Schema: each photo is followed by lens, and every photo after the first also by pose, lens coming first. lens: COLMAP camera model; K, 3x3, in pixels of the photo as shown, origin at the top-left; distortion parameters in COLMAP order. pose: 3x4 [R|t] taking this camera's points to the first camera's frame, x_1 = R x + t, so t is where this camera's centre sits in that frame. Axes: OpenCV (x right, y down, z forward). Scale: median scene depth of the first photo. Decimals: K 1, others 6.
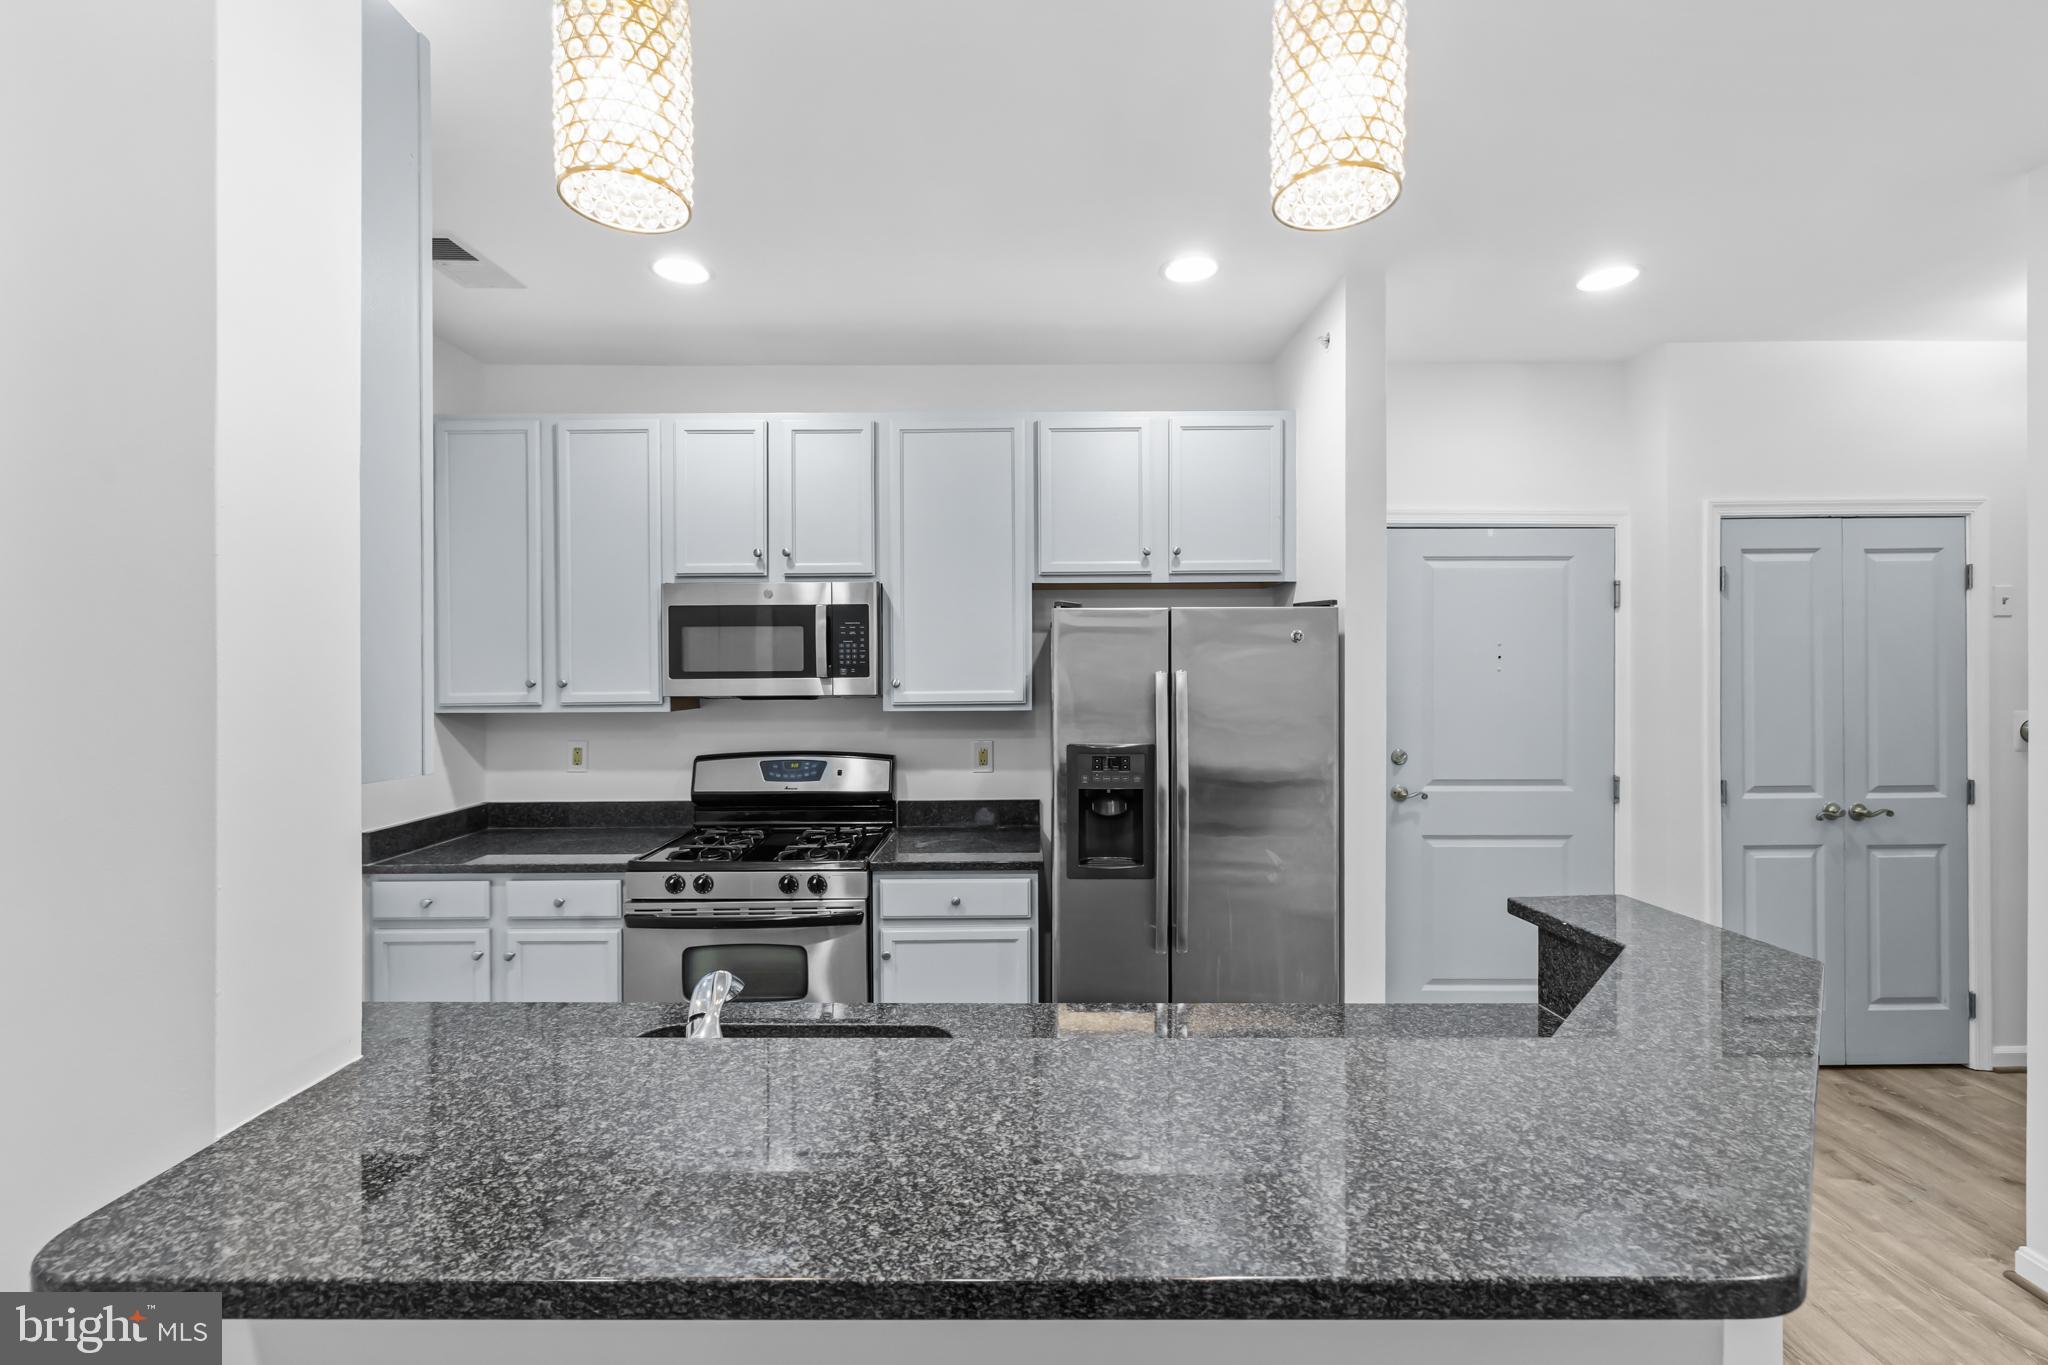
lens RADIAL K [[892.9, 0, 1044.8], [0, 892.9, 677.3], [0, 0, 1]] dist [-0.001045, -0.000678]
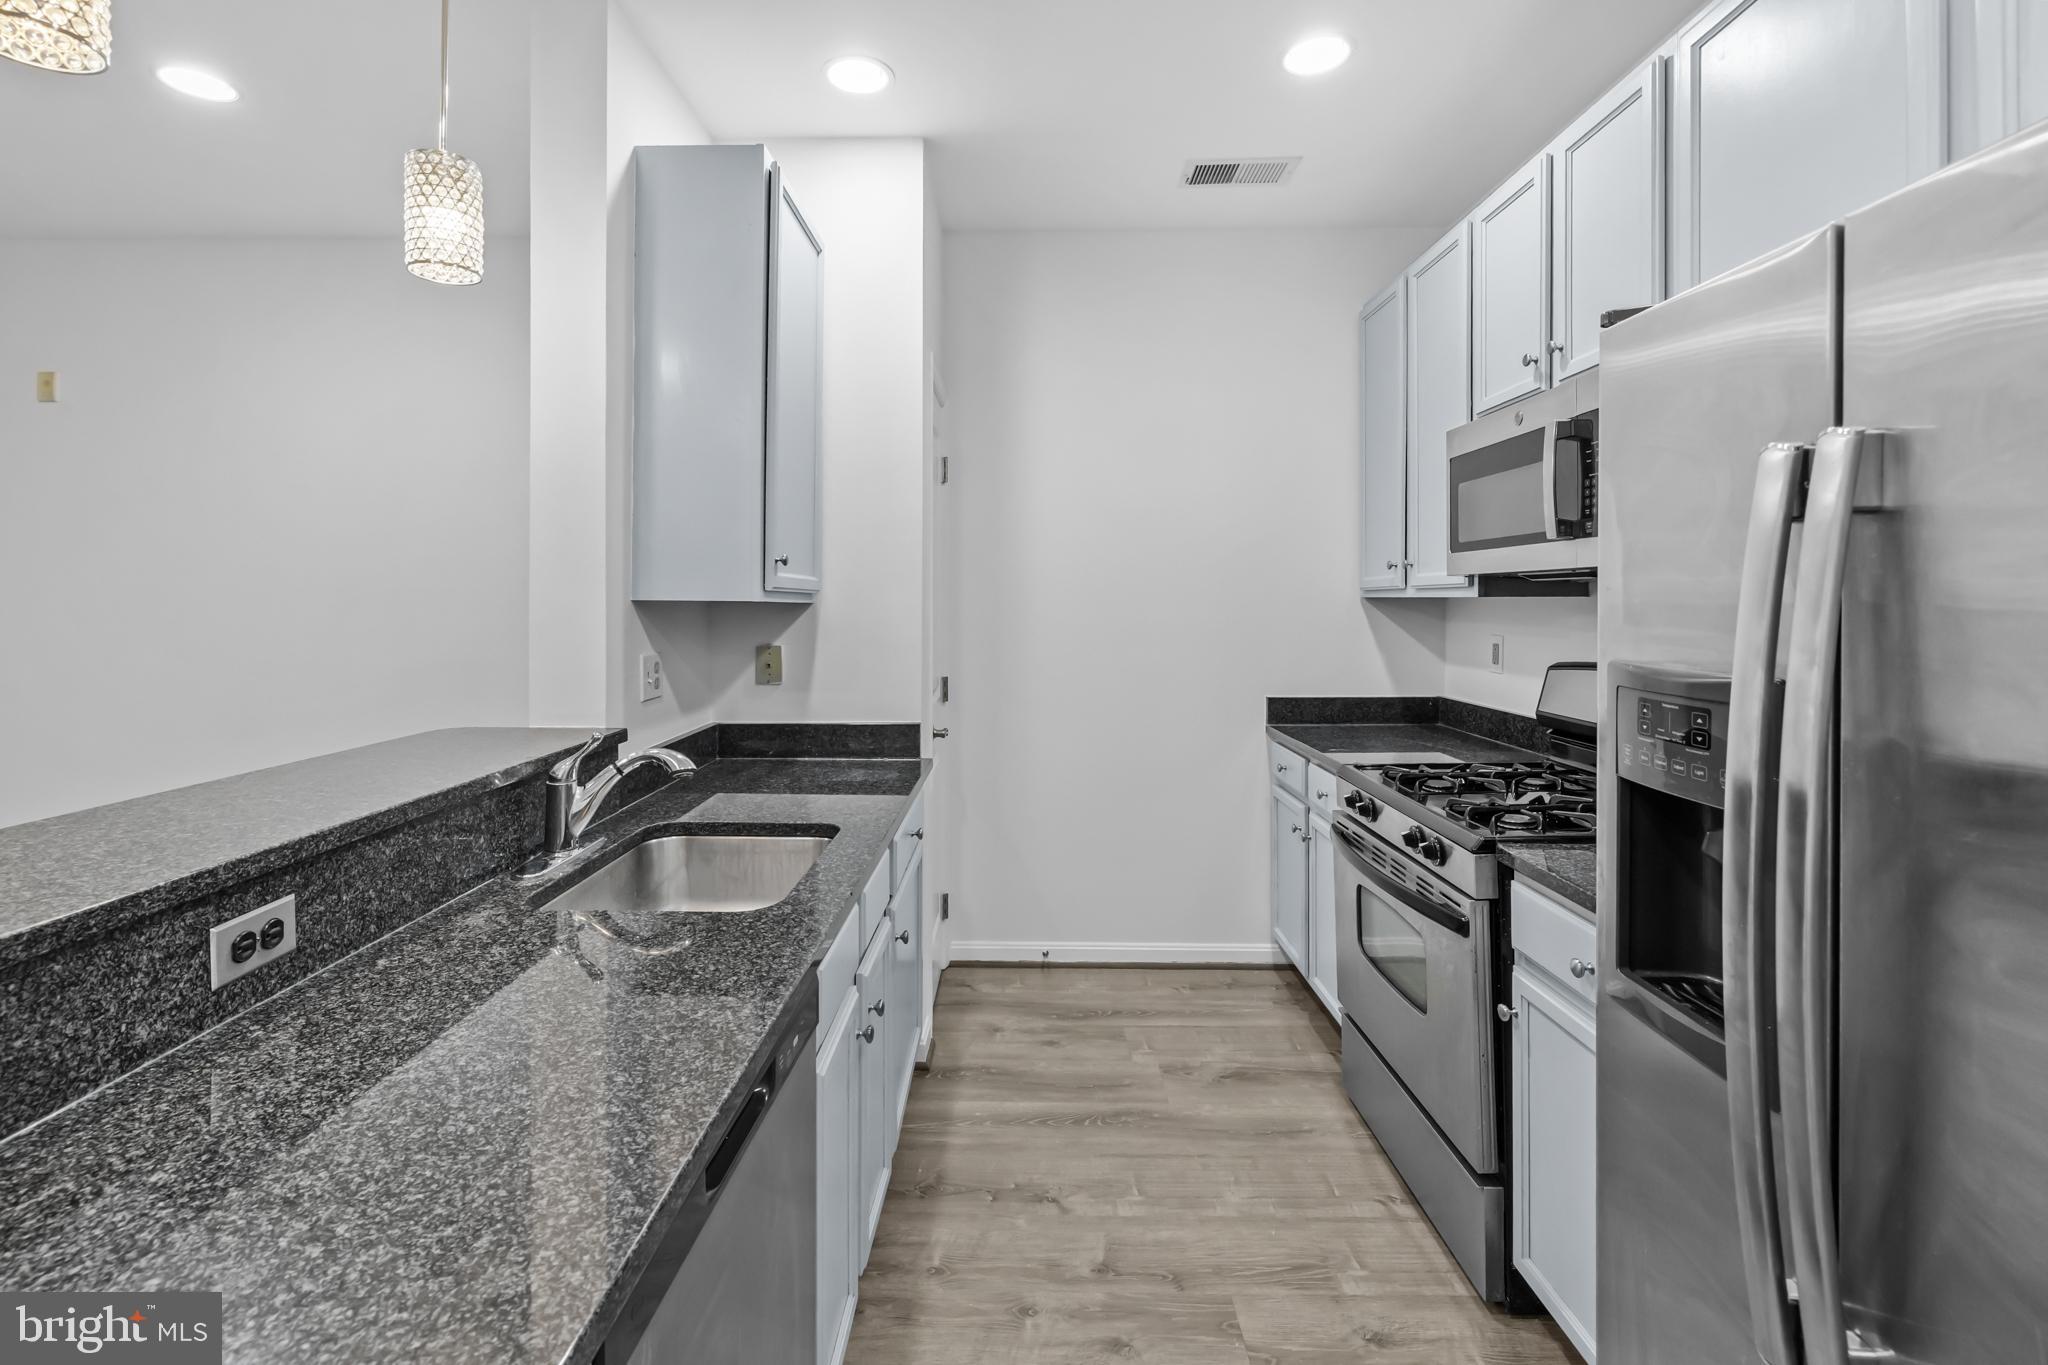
lens RADIAL K [[892.9, 0, 997.7], [0, 892.9, 624.6], [0, 0, 1]] dist [-0.001045, -0.000678]
pose [[-0.062467, 0.033758, -0.997476, 0.376542], [-0.007761, 0.999381, 0.034309, 0.038763], [0.998017, 0.009885, -0.062166, 0.640723]]
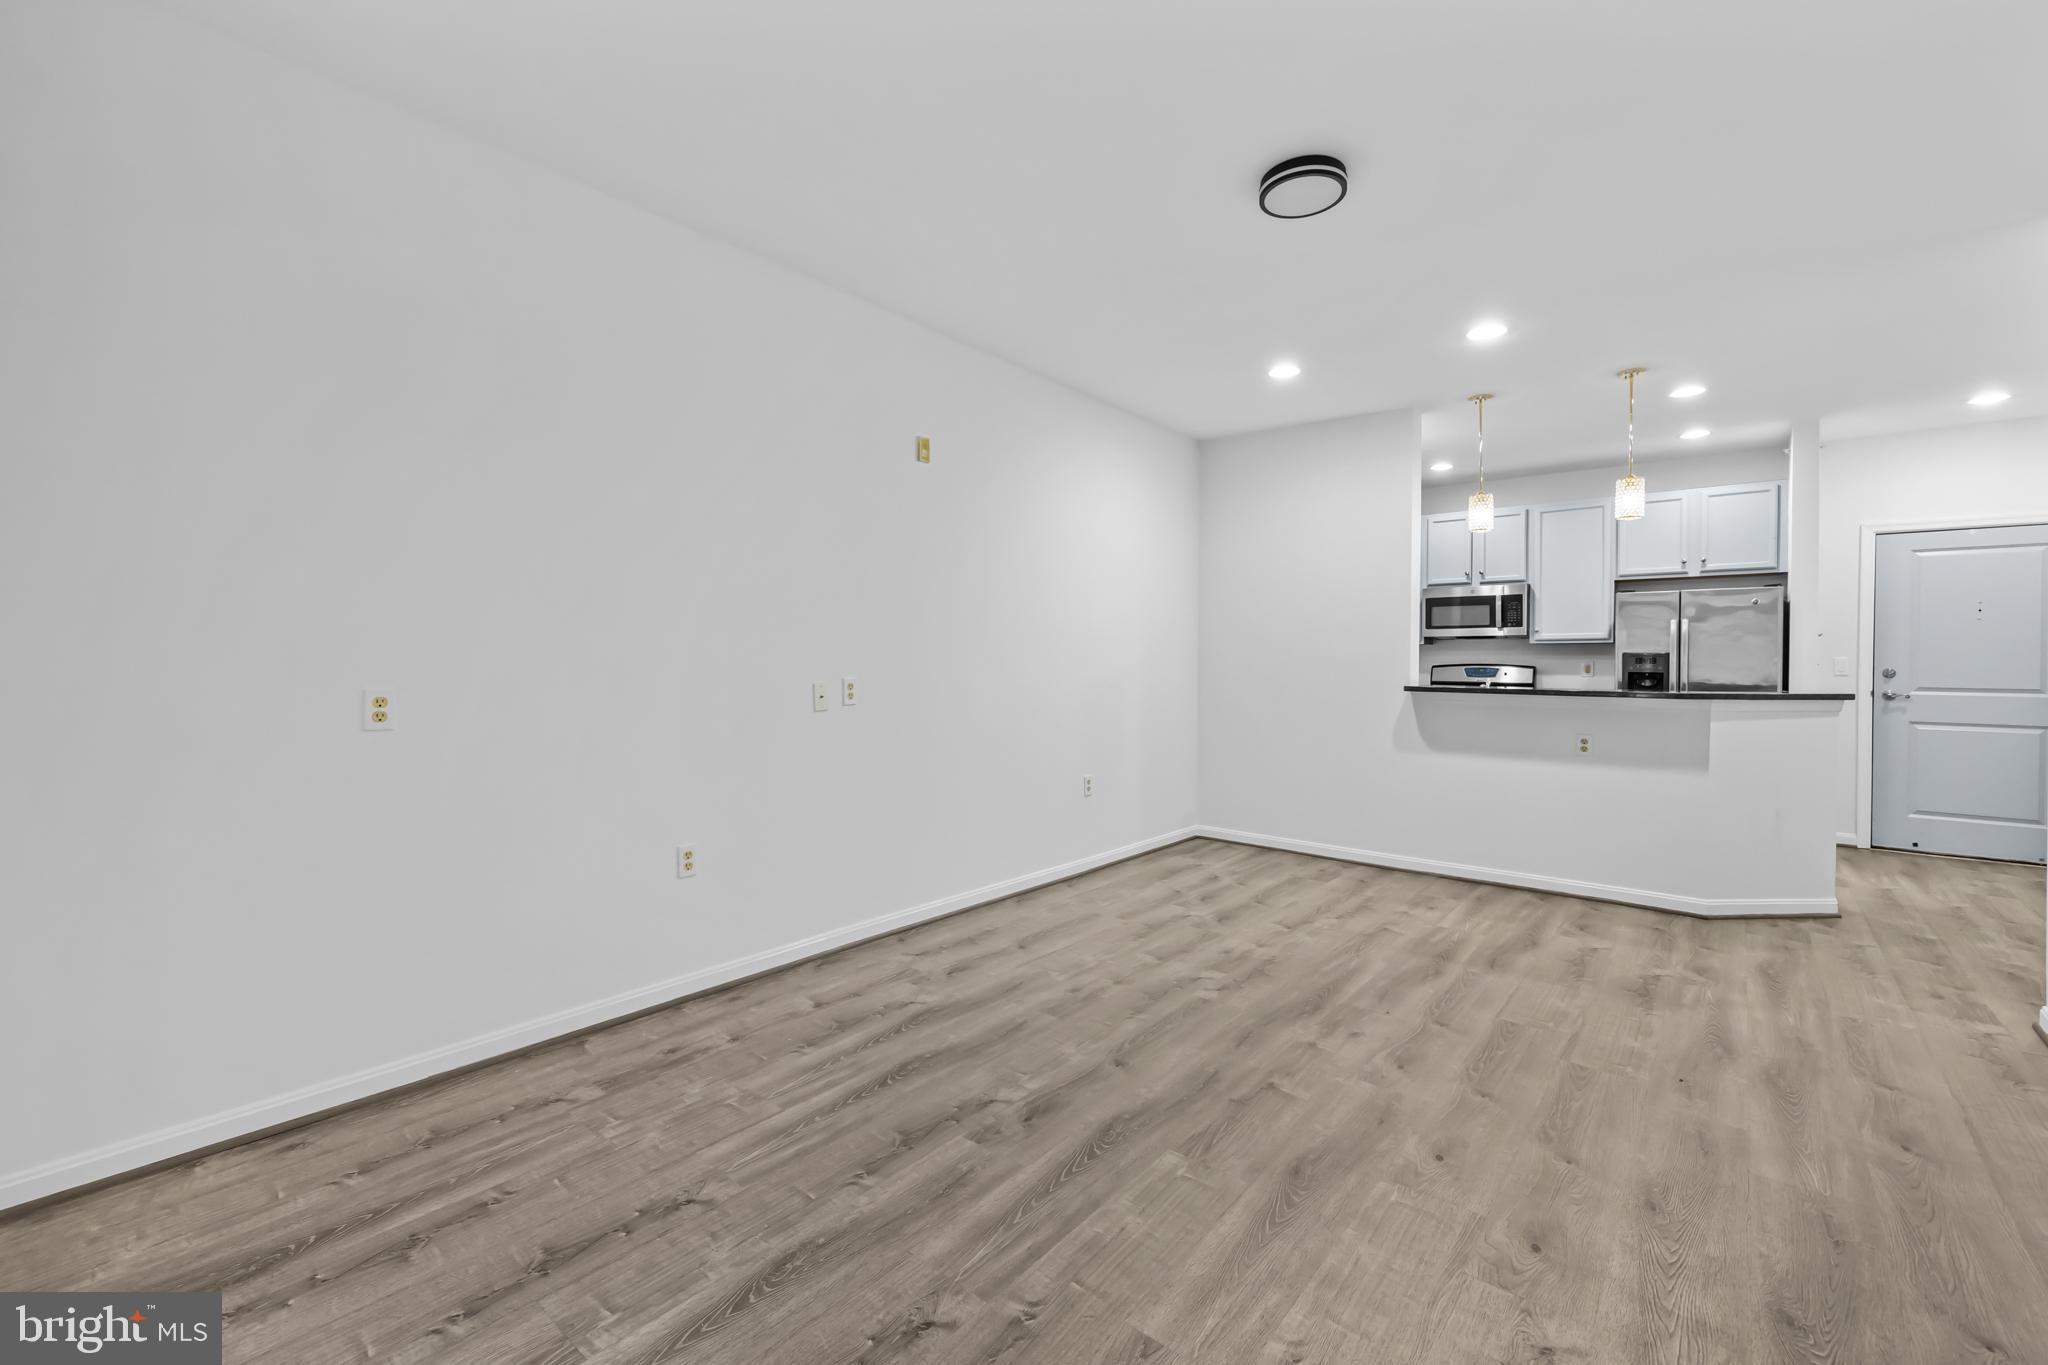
lens RADIAL K [[892.9, 0, 984.5], [0, 892.9, 656.2], [0, 0, 1]] dist [-0.001045, -0.000678]
pose [[0.742257, 0.006042, -0.670088, 0.288562], [-0.013936, 0.999882, -0.006421, 0.102200], [0.669971, 0.014105, 0.742254, -1.494957]]
